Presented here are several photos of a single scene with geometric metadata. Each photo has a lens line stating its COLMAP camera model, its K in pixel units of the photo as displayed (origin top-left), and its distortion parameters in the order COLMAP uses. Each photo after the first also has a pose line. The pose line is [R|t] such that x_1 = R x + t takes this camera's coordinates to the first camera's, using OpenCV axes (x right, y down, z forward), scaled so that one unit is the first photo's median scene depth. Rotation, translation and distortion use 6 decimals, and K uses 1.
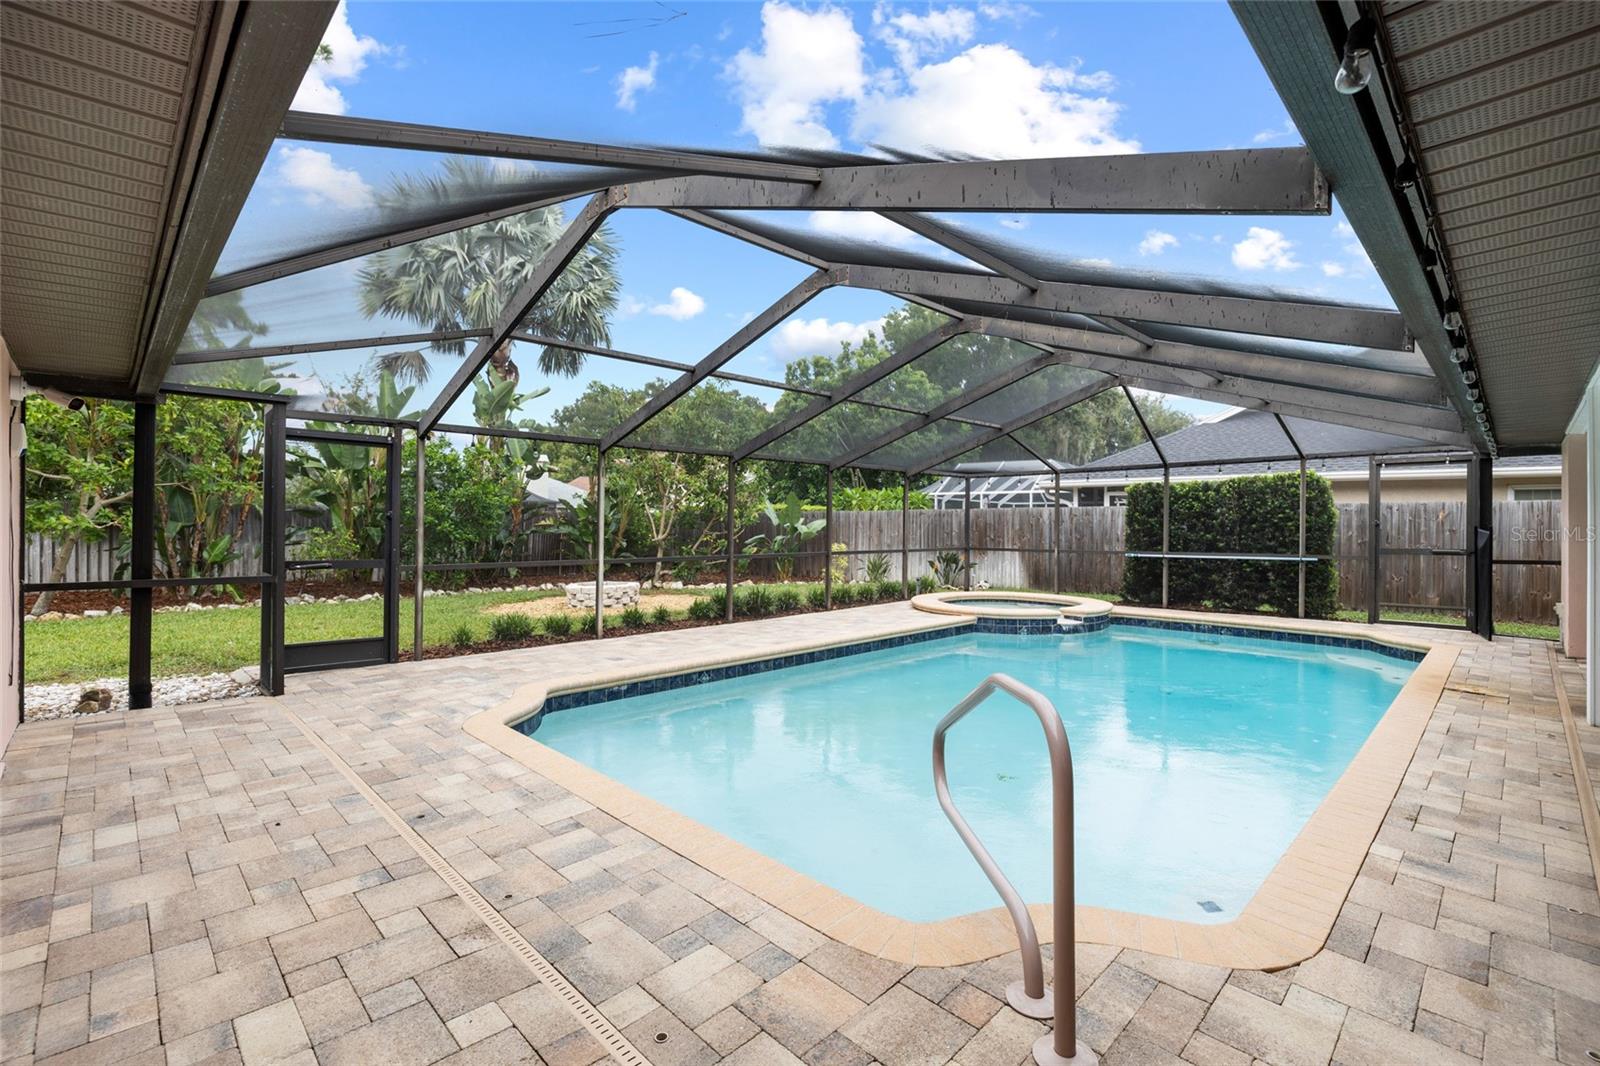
lens RADIAL K [[716.5, 0, 800.0], [0, 716.5, 533.0], [0, 0, 1]] dist [-0.010293, 0.000157]
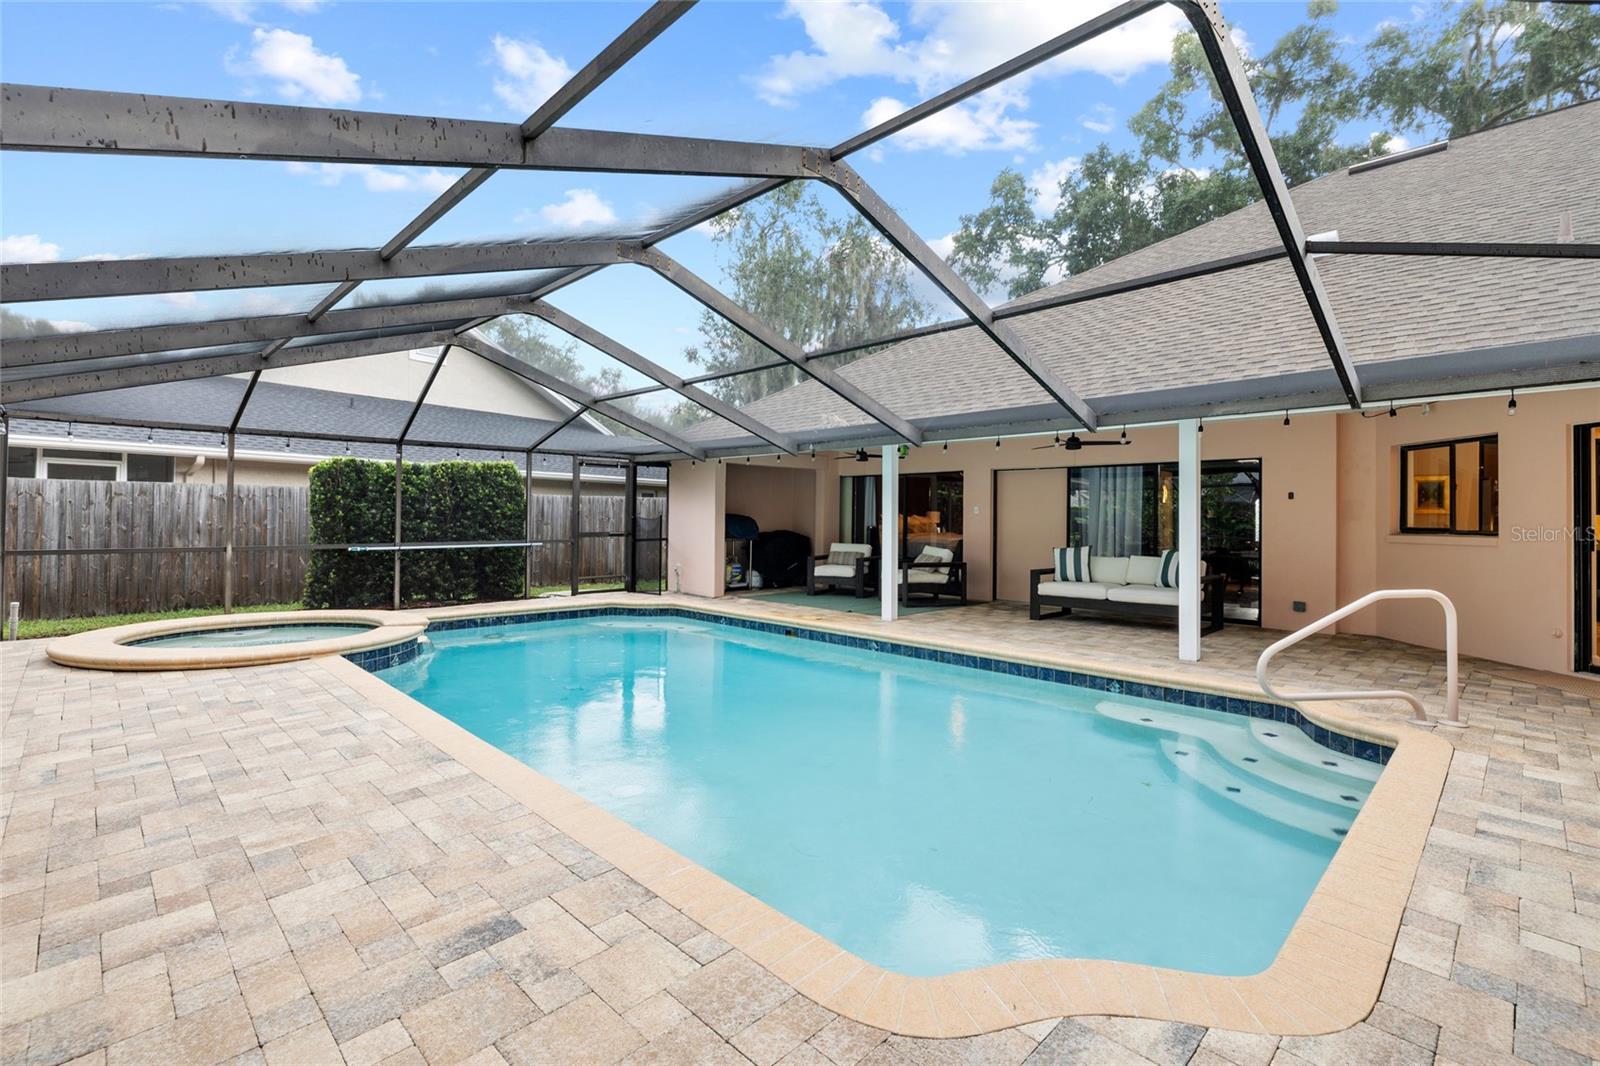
lens RADIAL K [[726.7, 0, 796.6], [0, 726.7, 517.6], [0, 0, 1]] dist [-0.007955, 0.000471]
pose [[-0.000958, -0.001228, 0.999999, -0.356836], [0.002095, 0.999997, 0.001230, -0.004385], [-0.999997, 0.002096, -0.000956, 0.536113]]
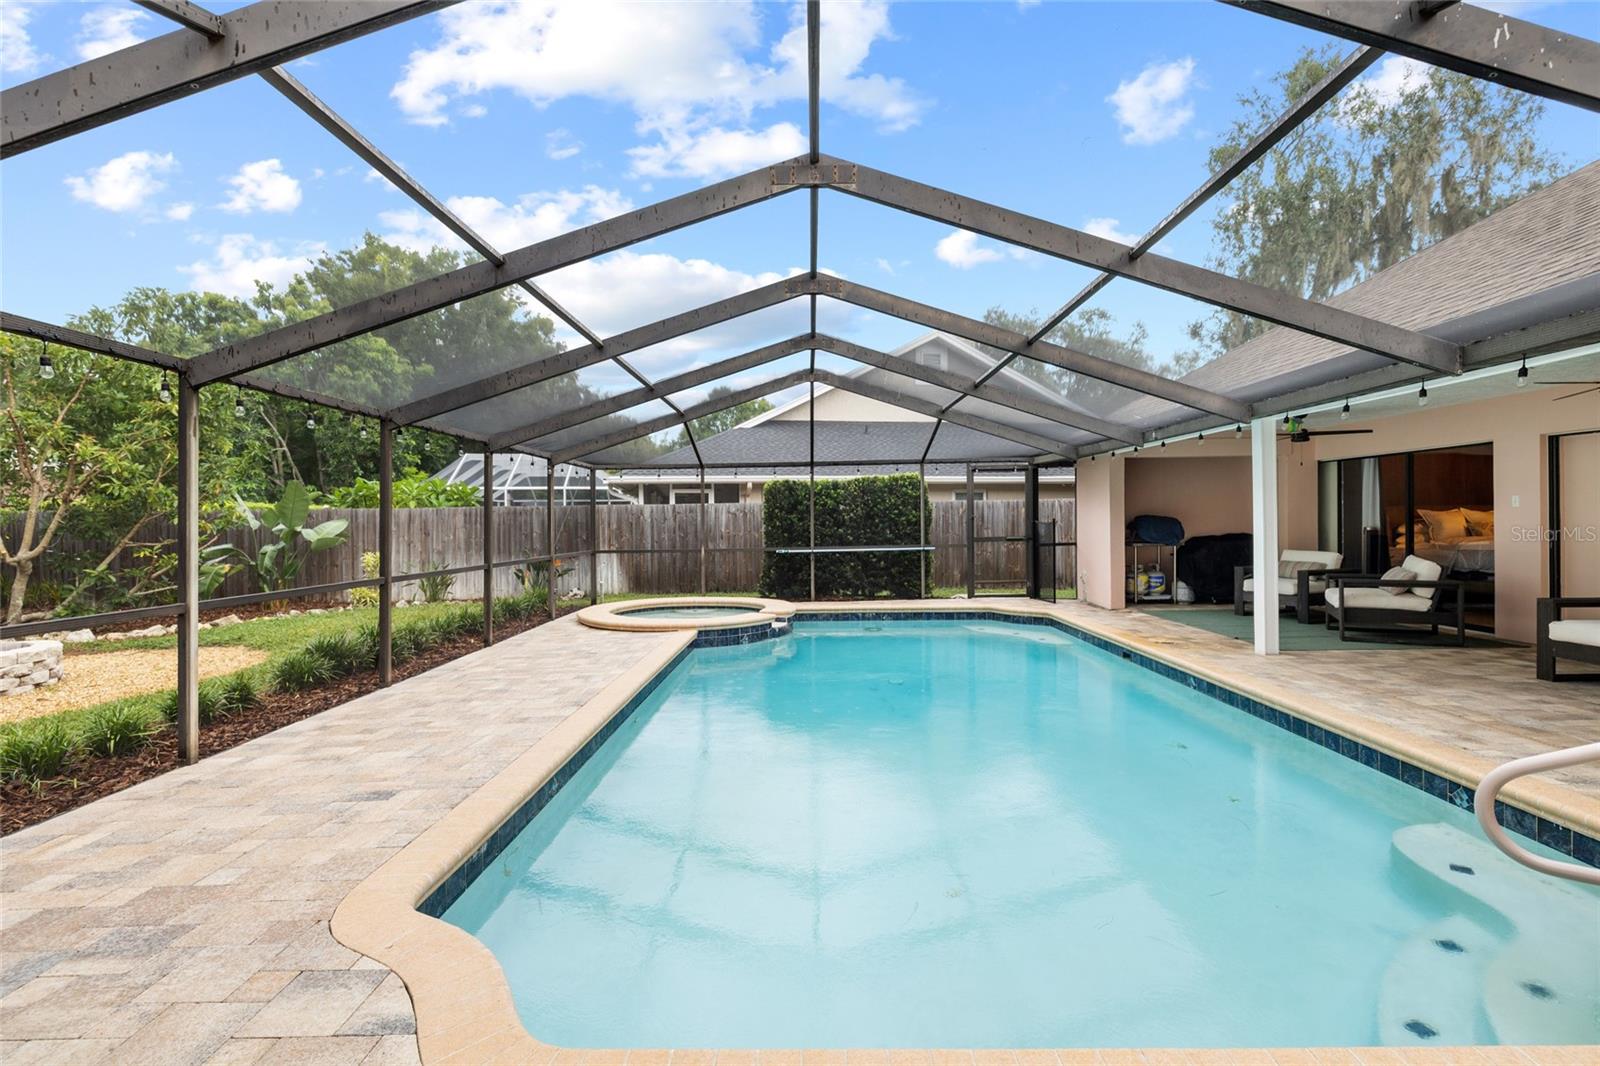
lens RADIAL K [[725.4, 0, 800.0], [0, 725.4, 533.0], [0, 0, 1]] dist [-0.006219, 0.000472]
pose [[0.713872, -0.023185, 0.699892, -0.246080], [0.022265, 0.999698, 0.010407, -0.005581], [-0.699922, 0.008154, 0.714173, 0.261252]]
